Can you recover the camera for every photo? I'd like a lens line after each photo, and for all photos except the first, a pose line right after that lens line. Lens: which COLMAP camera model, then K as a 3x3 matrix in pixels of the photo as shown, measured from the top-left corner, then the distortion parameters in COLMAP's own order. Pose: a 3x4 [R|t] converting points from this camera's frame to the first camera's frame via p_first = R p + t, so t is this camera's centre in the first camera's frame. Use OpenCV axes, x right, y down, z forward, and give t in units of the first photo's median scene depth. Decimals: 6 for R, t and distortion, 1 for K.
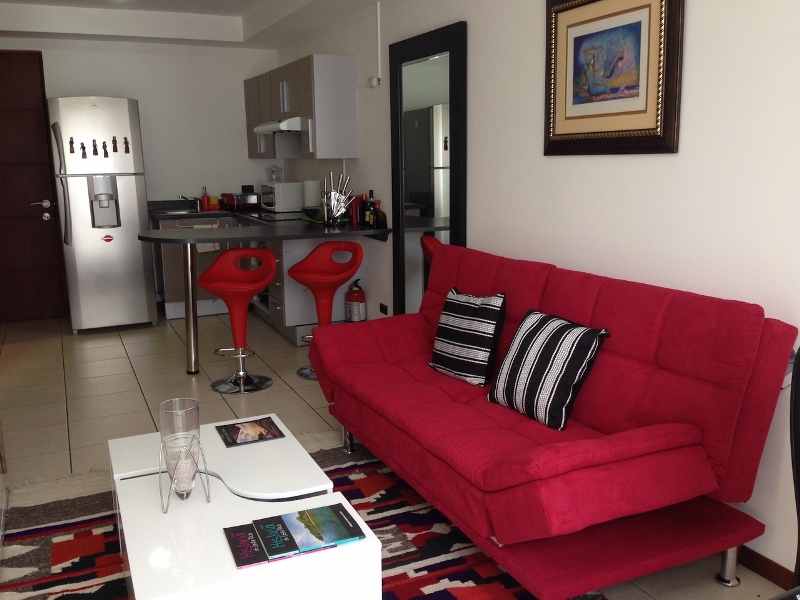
lens RADIAL K [[758.5, 0, 400.3], [0, 758.5, 301.4], [0, 0, 1]] dist [0.065486, 0.000000]
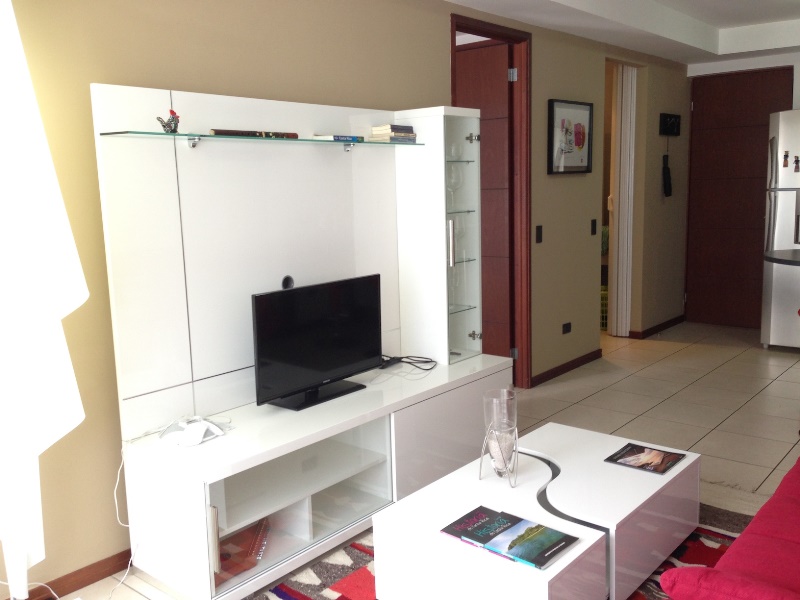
lens RADIAL K [[758.5, 0, 405.9], [0, 758.5, 296.7], [0, 0, 1]] dist [0.065486, 0.000000]
pose [[0.435812, 0.156484, -0.886330, 0.259137], [-0.171589, 0.981153, 0.088854, -0.033513], [0.883530, 0.113361, 0.454449, 0.137014]]
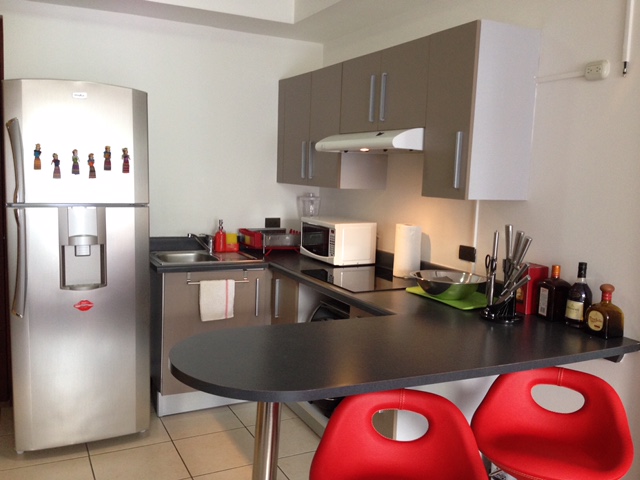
lens RADIAL K [[606.8, 0, 324.5], [0, 606.8, 239.2], [0, 0, 1]] dist [0.065486, 0.000000]
pose [[0.997874, 0.042555, 0.049354, -0.215437], [-0.038649, 0.996239, -0.077557, -0.105996], [-0.052469, 0.075484, 0.995766, 0.492736]]
